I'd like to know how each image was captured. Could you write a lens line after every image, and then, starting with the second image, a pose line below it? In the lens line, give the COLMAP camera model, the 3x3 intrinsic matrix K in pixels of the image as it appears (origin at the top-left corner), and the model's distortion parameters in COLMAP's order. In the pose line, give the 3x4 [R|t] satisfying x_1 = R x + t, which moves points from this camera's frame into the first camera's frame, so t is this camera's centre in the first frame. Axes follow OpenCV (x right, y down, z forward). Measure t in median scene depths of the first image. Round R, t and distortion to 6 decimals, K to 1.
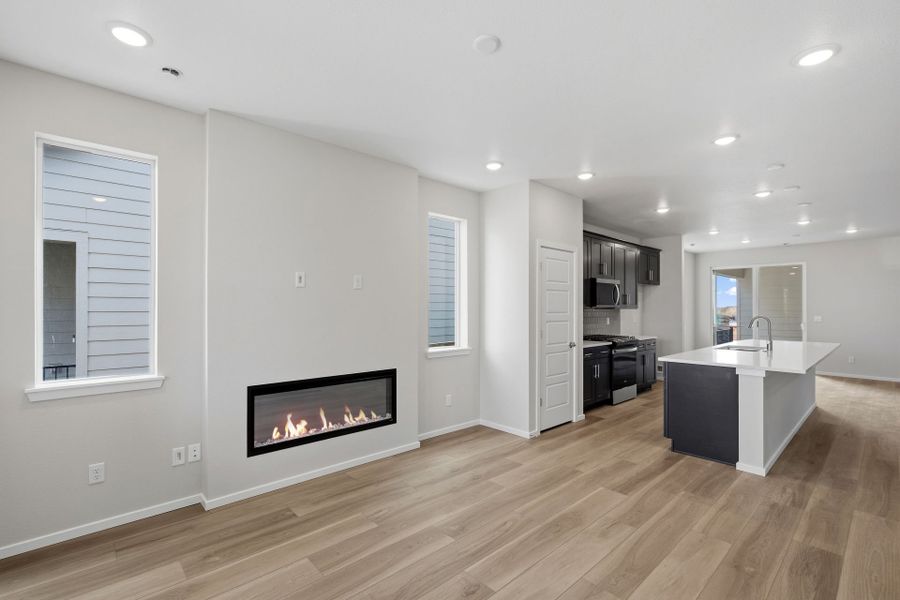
lens RADIAL K [[409.7, 0, 447.4], [0, 409.7, 303.7], [0, 0, 1]] dist [-0.003039, -0.000019]
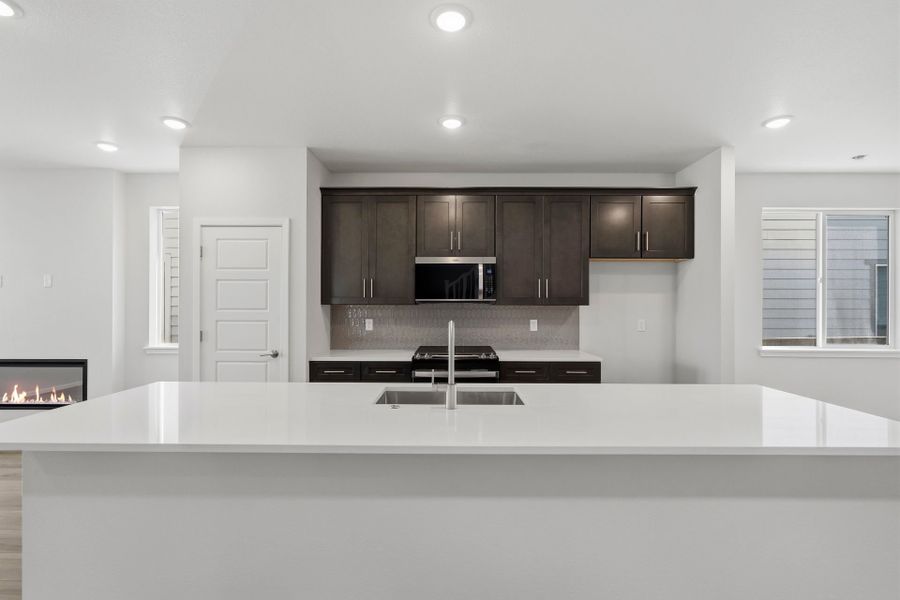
lens RADIAL K [[409.7, 0, 447.4], [0, 409.7, 303.7], [0, 0, 1]] dist [-0.003039, -0.000019]
pose [[0.737031, 0.018929, -0.675594, 1.106306], [0.004775, 0.999437, 0.033212, -0.014821], [0.675842, -0.027704, 0.736525, 0.737951]]
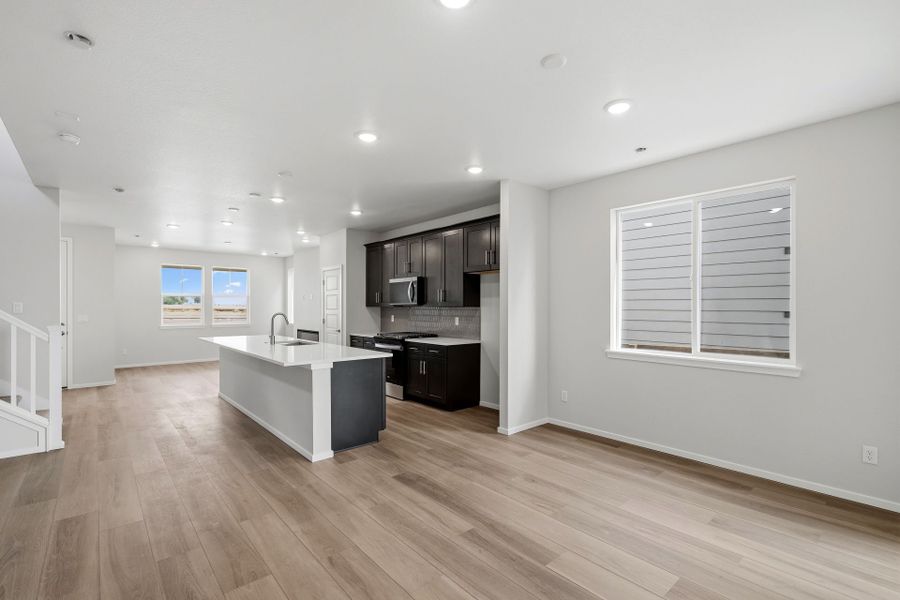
lens RADIAL K [[409.7, 0, 447.4], [0, 409.7, 303.7], [0, 0, 1]] dist [-0.003039, -0.000019]
pose [[-0.018729, 0.012973, -0.999740, 1.949336], [0.030114, 0.999469, 0.012405, -0.007248], [0.999371, -0.029874, -0.019110, 1.555078]]
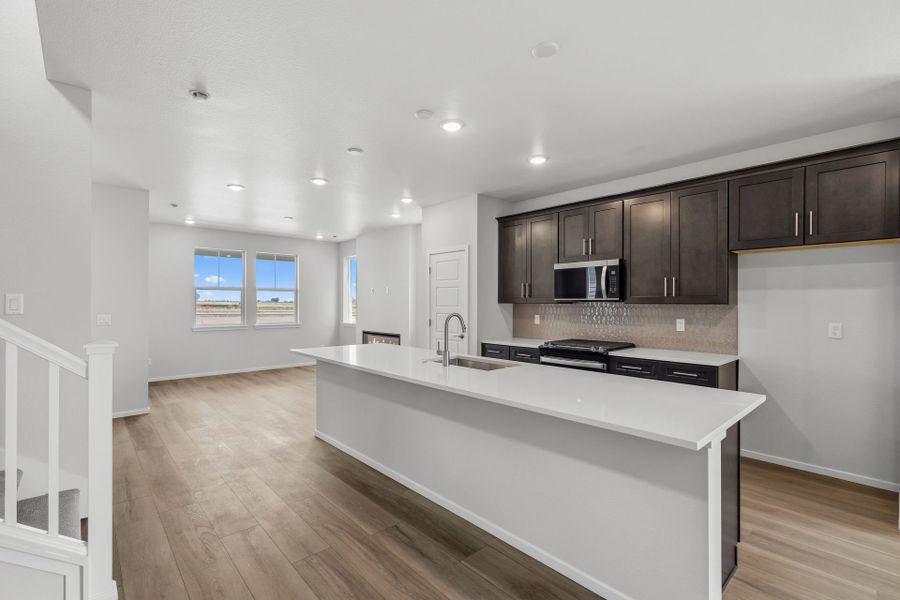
lens RADIAL K [[408.5, 0, 450.0], [0, 408.5, 300.0], [0, 0, 1]] dist [-0.000578, 0.000016]
pose [[0.004784, 0.012976, -0.999904, 1.507868], [0.027520, 0.999535, 0.013102, -0.013621], [0.999610, -0.027580, 0.004425, 1.053622]]
